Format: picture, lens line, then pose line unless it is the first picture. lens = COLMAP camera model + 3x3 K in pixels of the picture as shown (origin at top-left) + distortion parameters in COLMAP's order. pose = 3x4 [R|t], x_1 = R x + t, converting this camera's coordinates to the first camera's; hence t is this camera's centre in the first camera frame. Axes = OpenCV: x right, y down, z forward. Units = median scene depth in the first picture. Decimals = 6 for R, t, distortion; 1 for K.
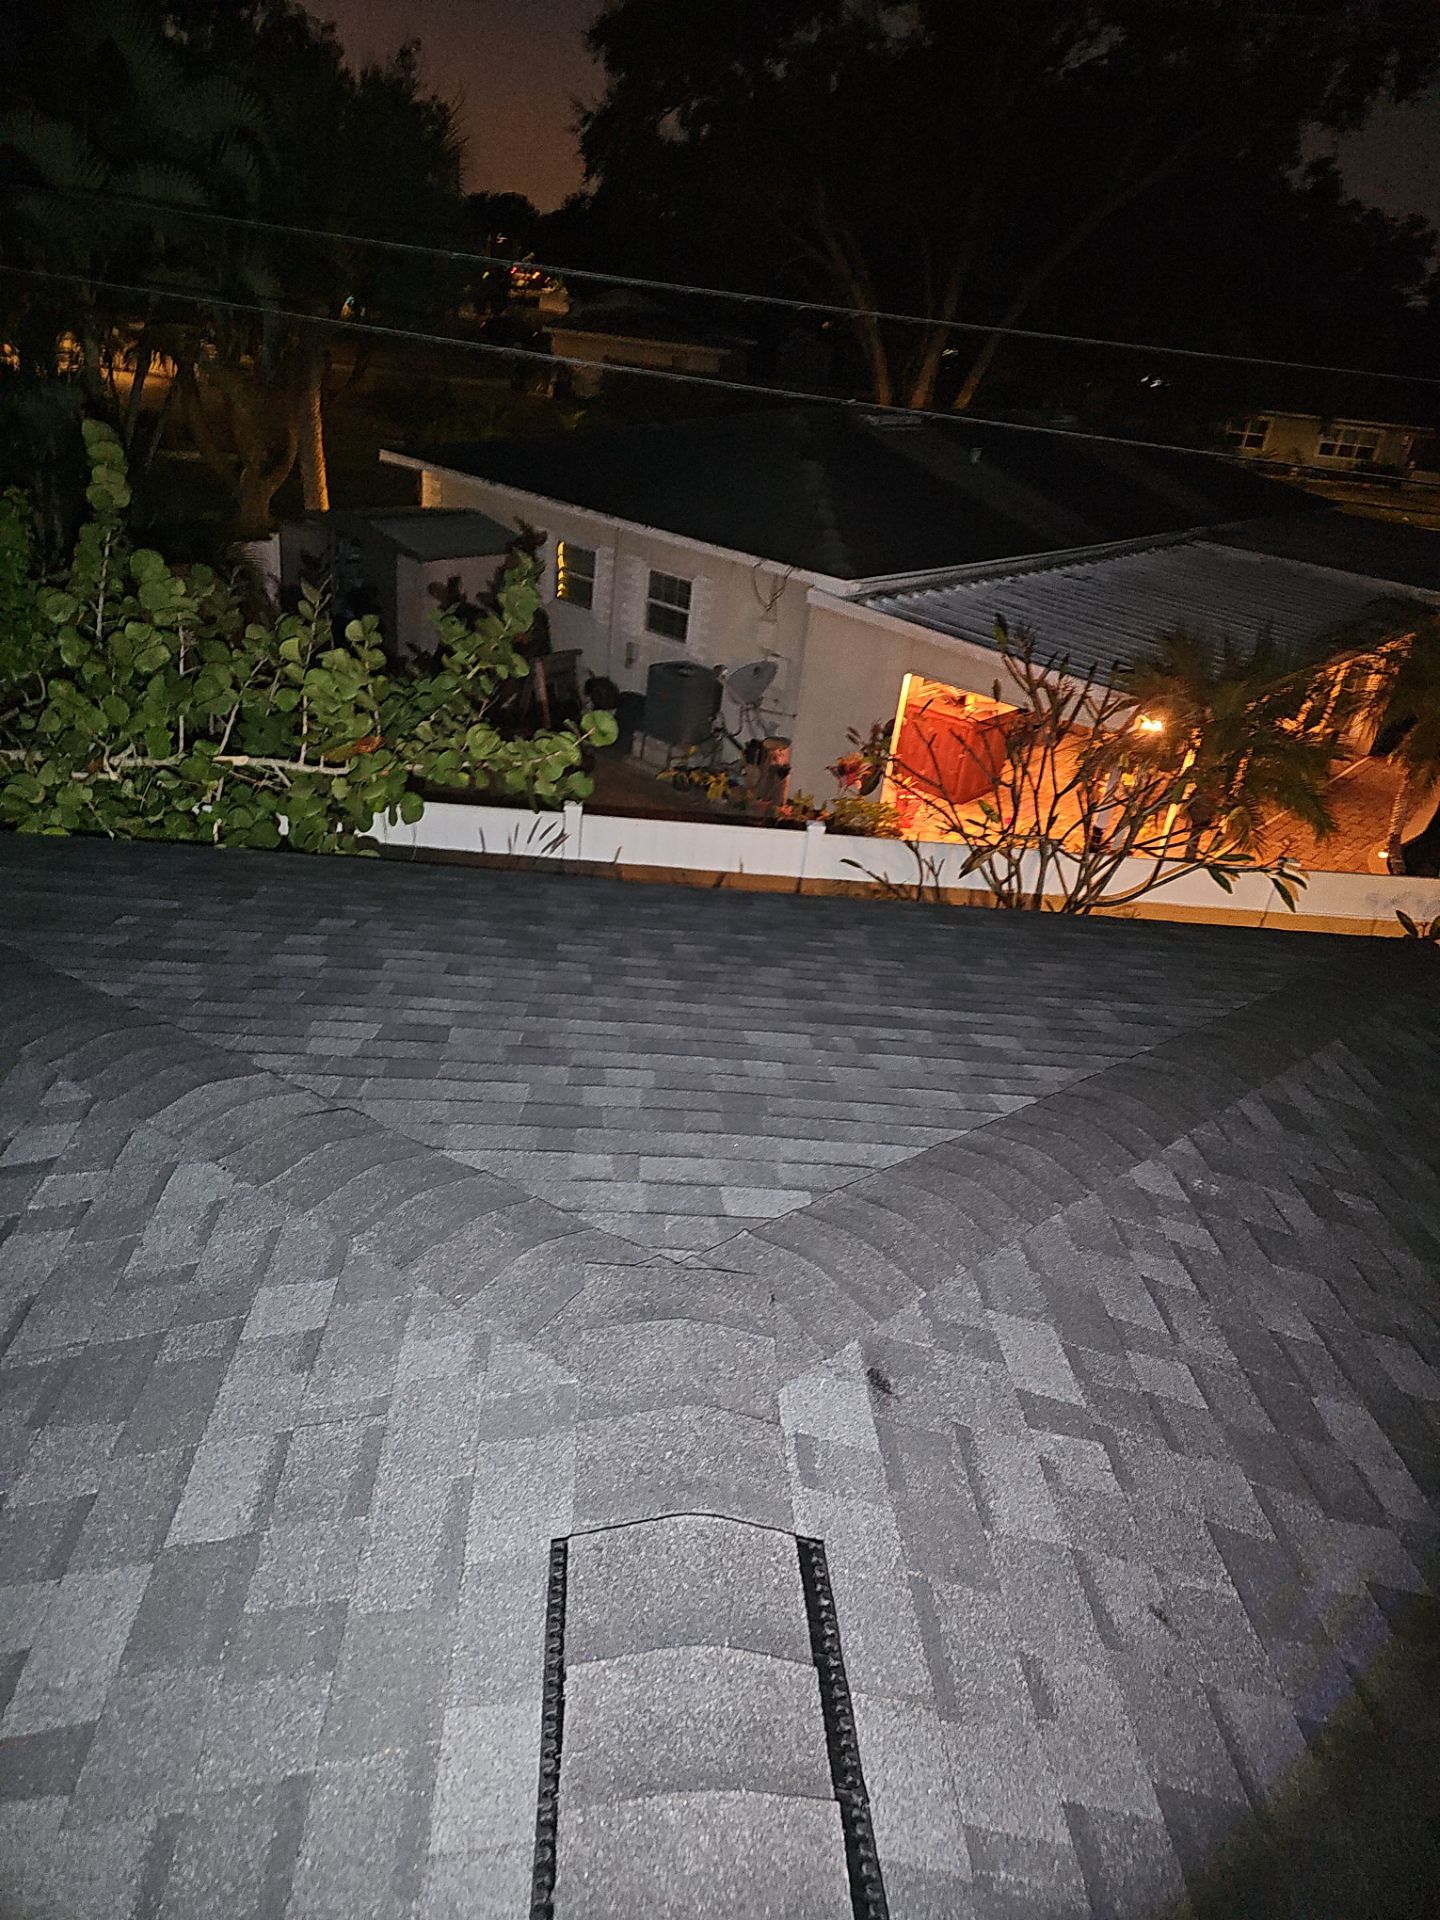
lens RADIAL K [[1266.0, 0, 713.5], [0, 1266.0, 966.9], [0, 0, 1]] dist [0.068560, -0.046697]
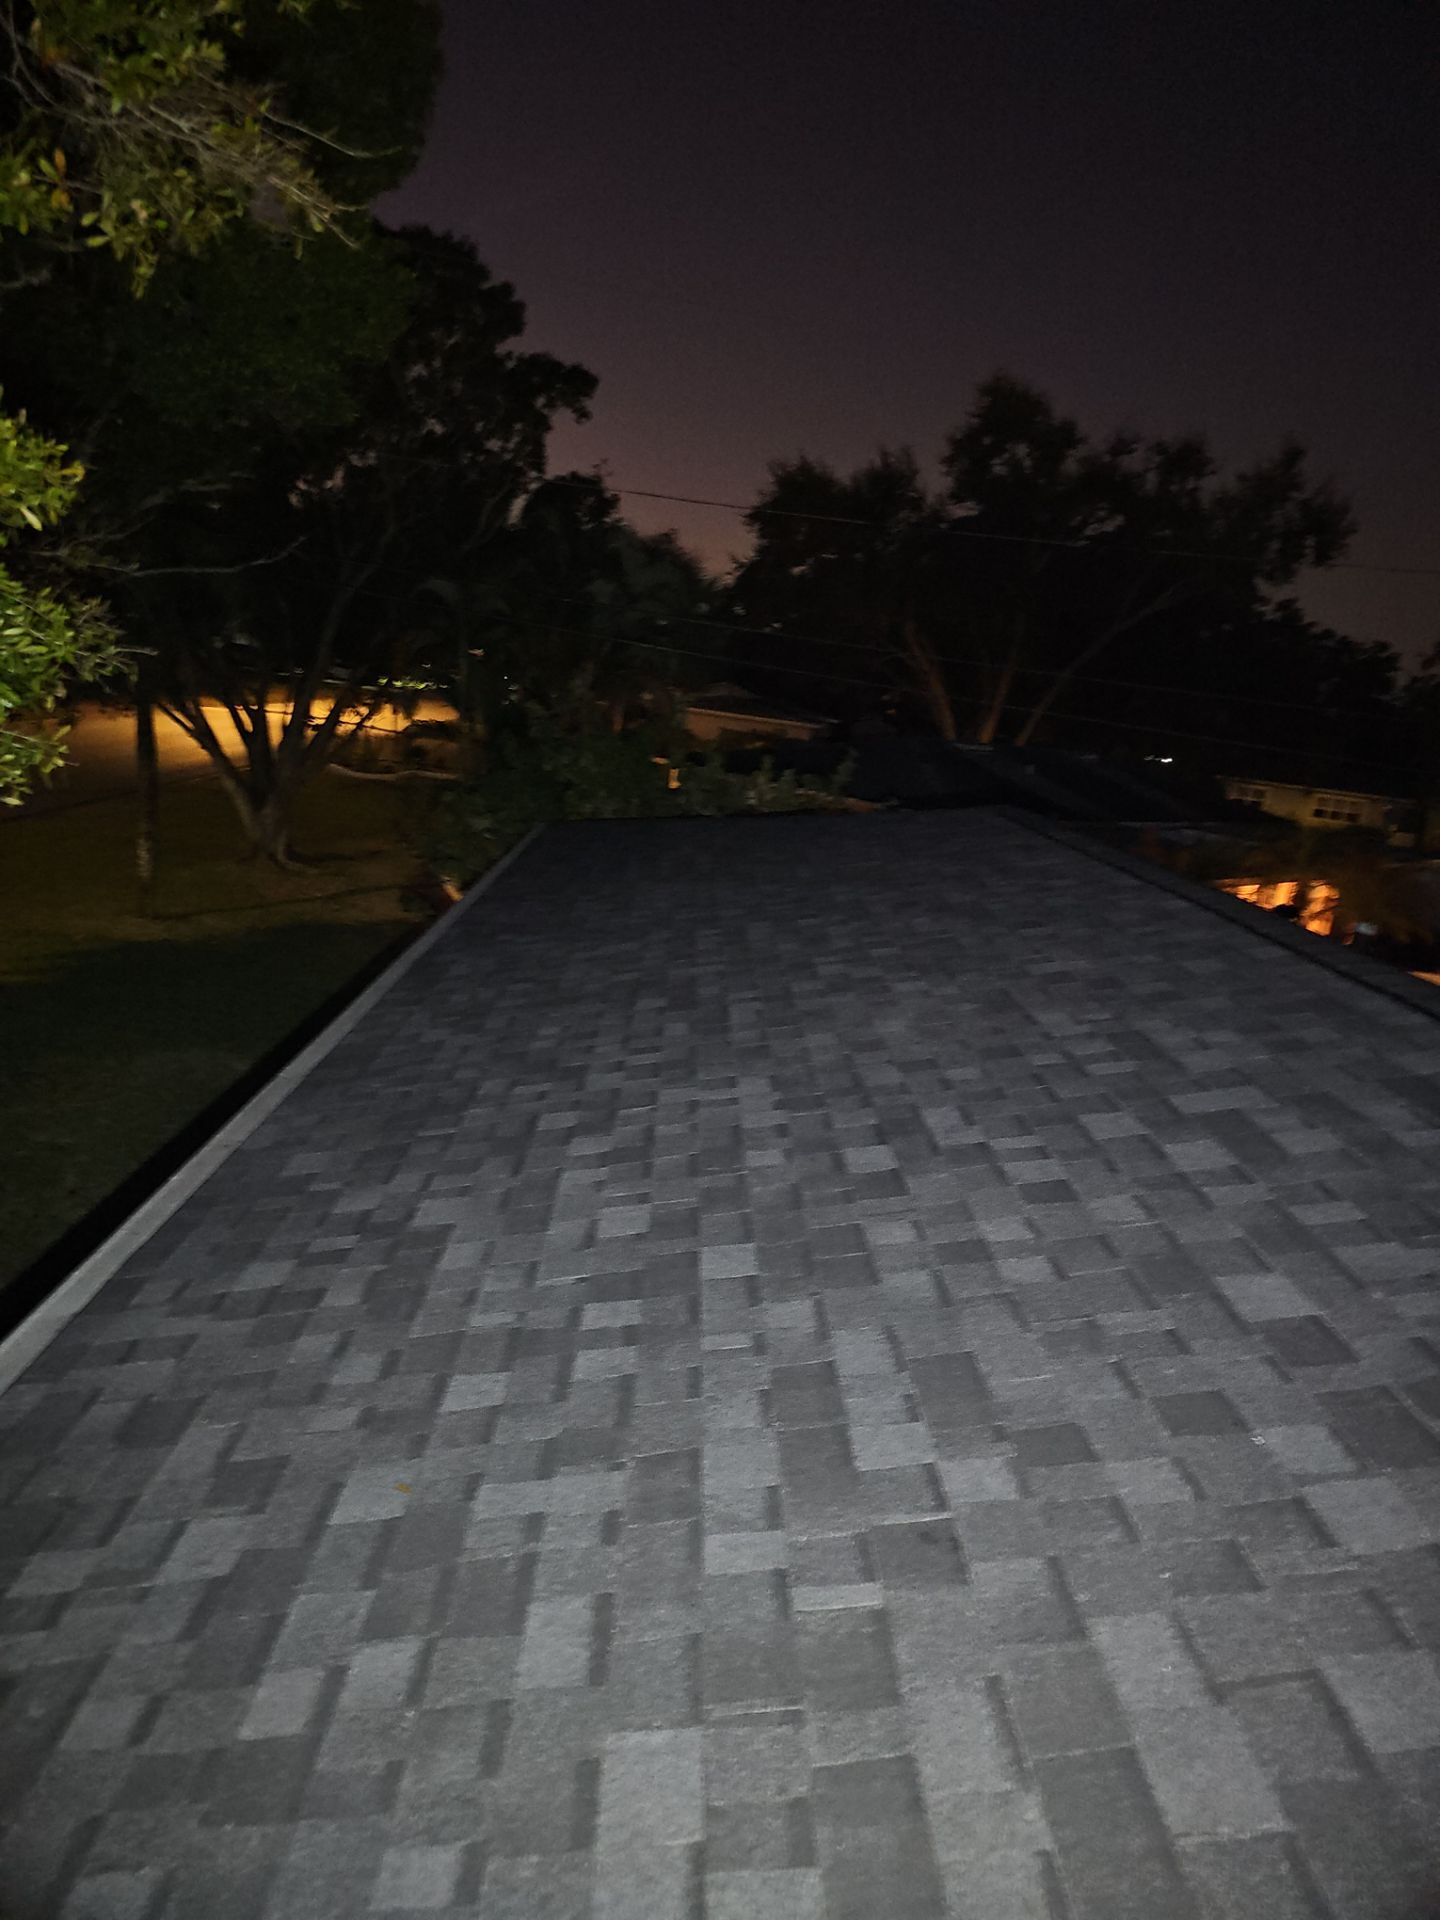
lens RADIAL K [[1235.4, 0, 713.5], [0, 1235.4, 979.4], [0, 0, 1]] dist [0.063924, 0.000018]
pose [[0.998272, 0.036761, -0.045836, -0.099410], [-0.047078, 0.967204, -0.249599, 0.252656], [0.035157, 0.251325, 0.967264, -0.422363]]
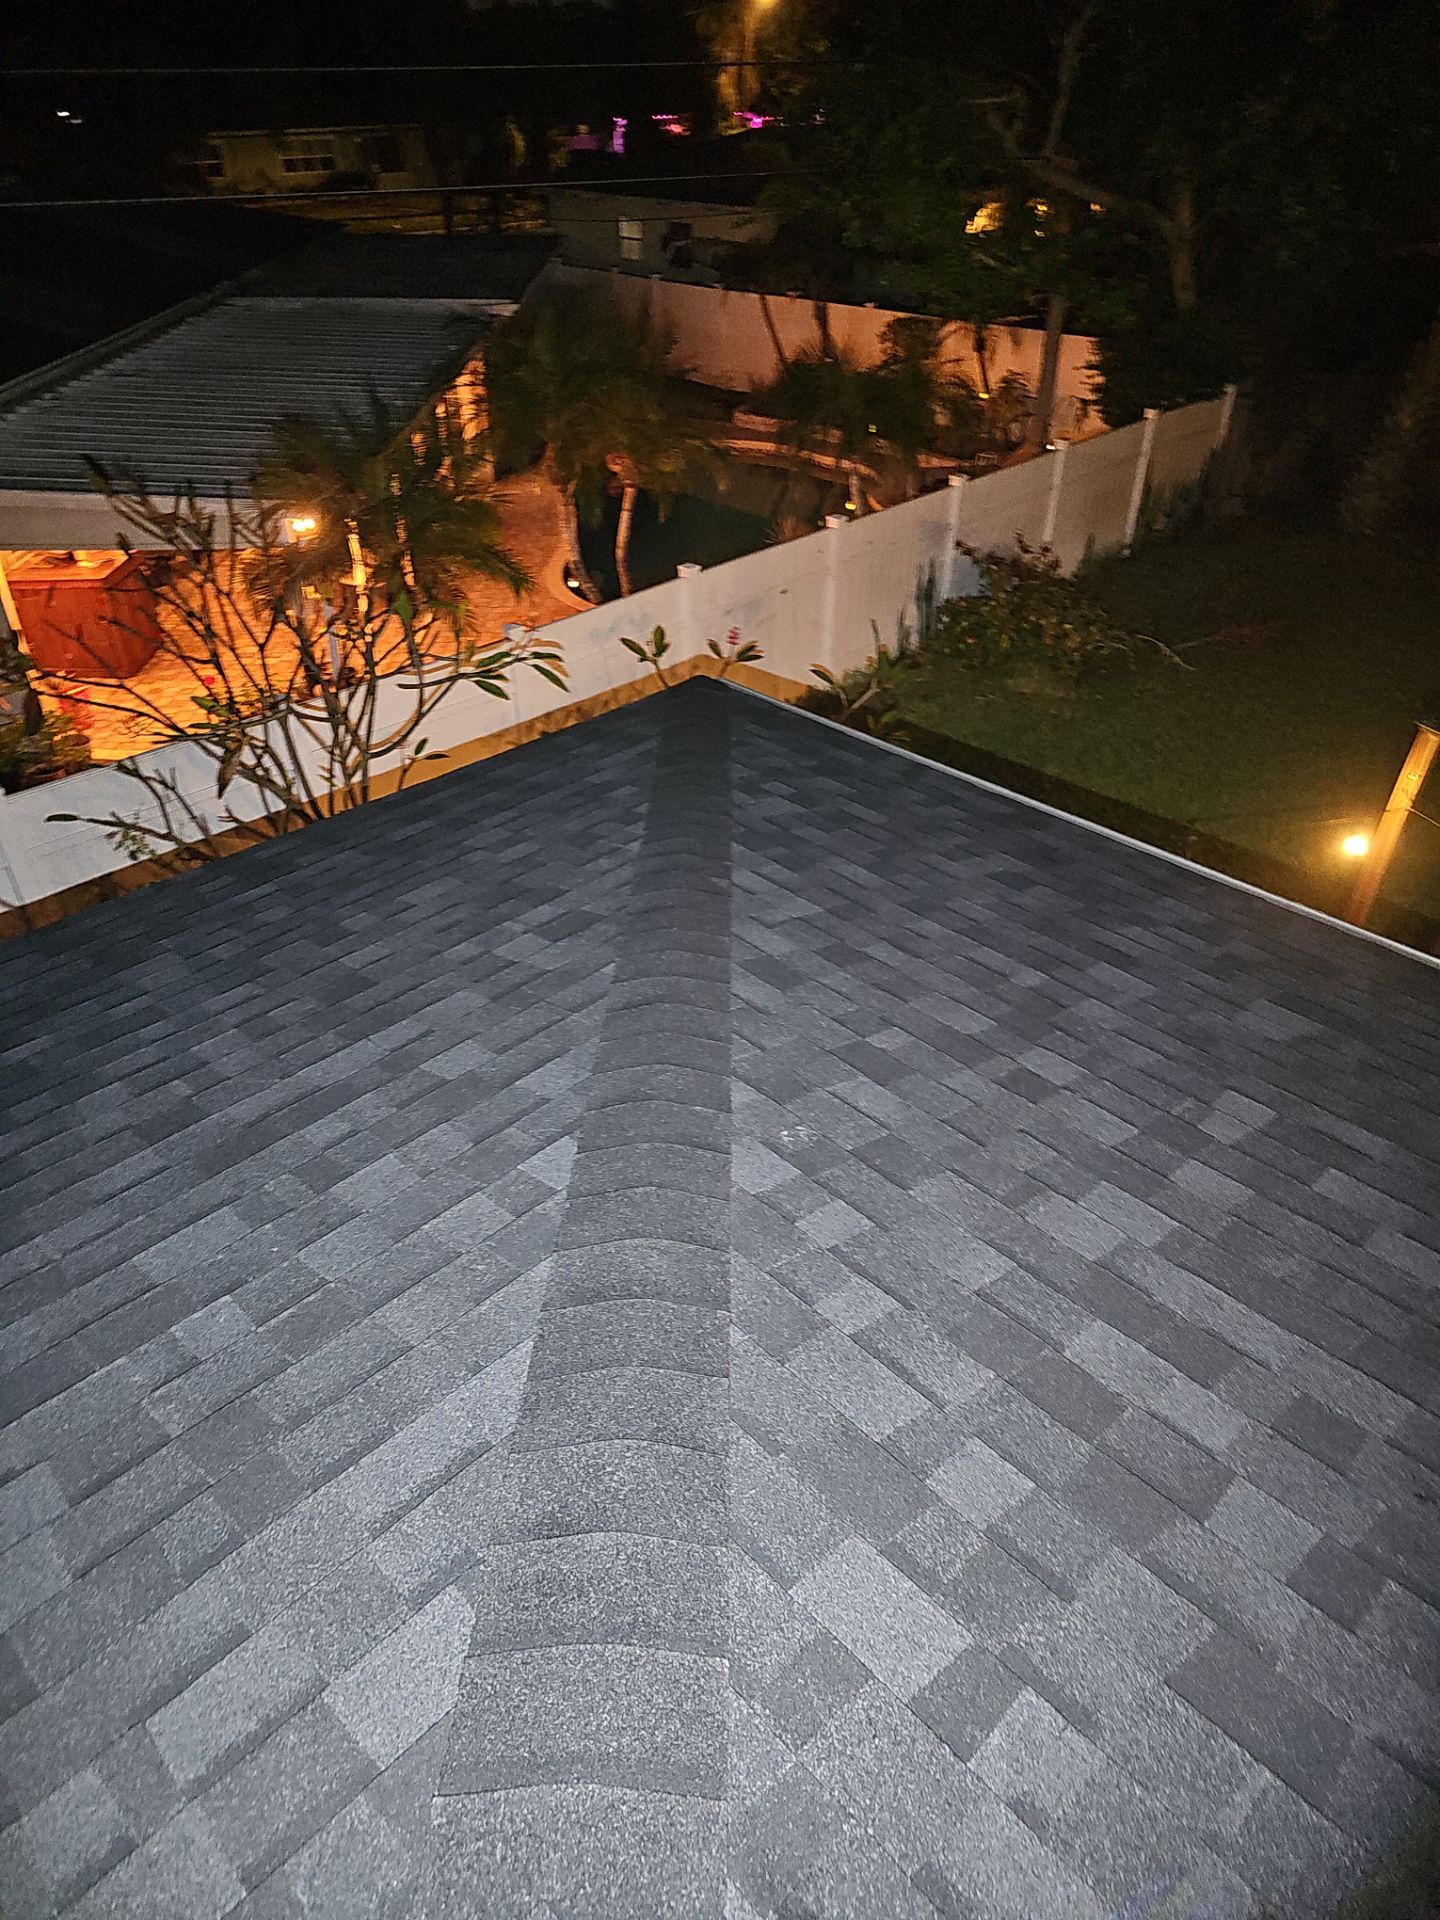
lens RADIAL K [[1266.0, 0, 713.5], [0, 1266.0, 966.9], [0, 0, 1]] dist [0.068560, -0.046697]
pose [[0.756375, -0.468090, 0.456934, 0.004188], [0.389201, 0.883467, 0.260784, -0.032188], [-0.525756, -0.019411, 0.850414, 0.067089]]
